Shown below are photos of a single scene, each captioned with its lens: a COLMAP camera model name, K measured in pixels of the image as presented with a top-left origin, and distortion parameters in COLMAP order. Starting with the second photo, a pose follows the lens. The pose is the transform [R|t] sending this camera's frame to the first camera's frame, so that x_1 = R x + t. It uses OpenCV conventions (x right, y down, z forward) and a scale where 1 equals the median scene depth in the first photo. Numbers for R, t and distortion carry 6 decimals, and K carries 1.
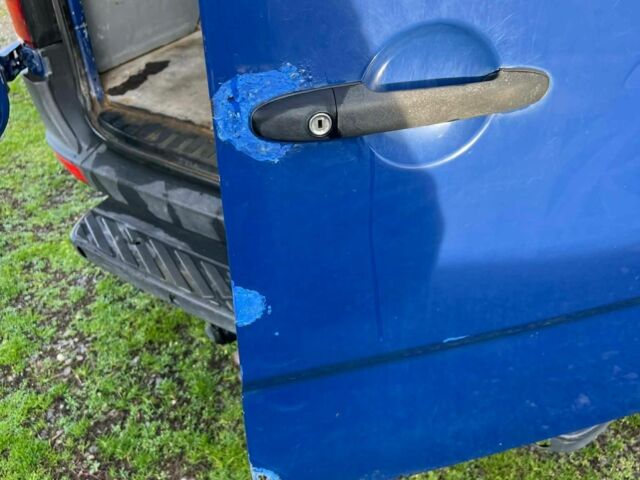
lens RADIAL K [[622.9, 0, 319.9], [0, 622.9, 234.0], [0, 0, 1]] dist [0.006533, 0.000000]
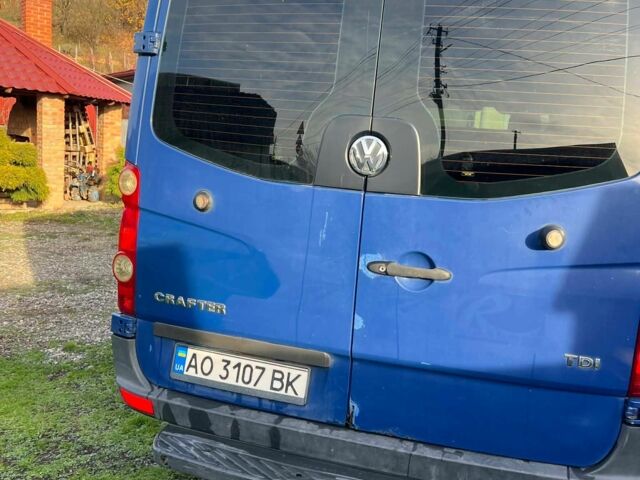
lens RADIAL K [[622.9, 0, 314.9], [0, 622.9, 244.6], [0, 0, 1]] dist [0.006533, 0.000000]
pose [[0.968181, 0.065071, 0.241644, -0.384469], [0.055405, 0.885903, -0.460549, 0.232085], [-0.244042, 0.459283, 0.854109, -0.397832]]
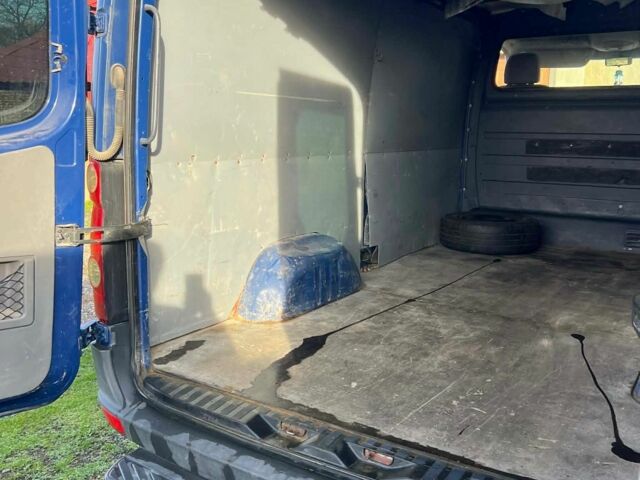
lens RADIAL K [[622.9, 0, 317.4], [0, 622.9, 224.7], [0, 0, 1]] dist [0.006533, 0.000000]
pose [[0.998031, 0.042076, -0.046521, 0.039830], [-0.058719, 0.887537, -0.456980, 0.088903], [0.022061, 0.458812, 0.888259, -0.254961]]
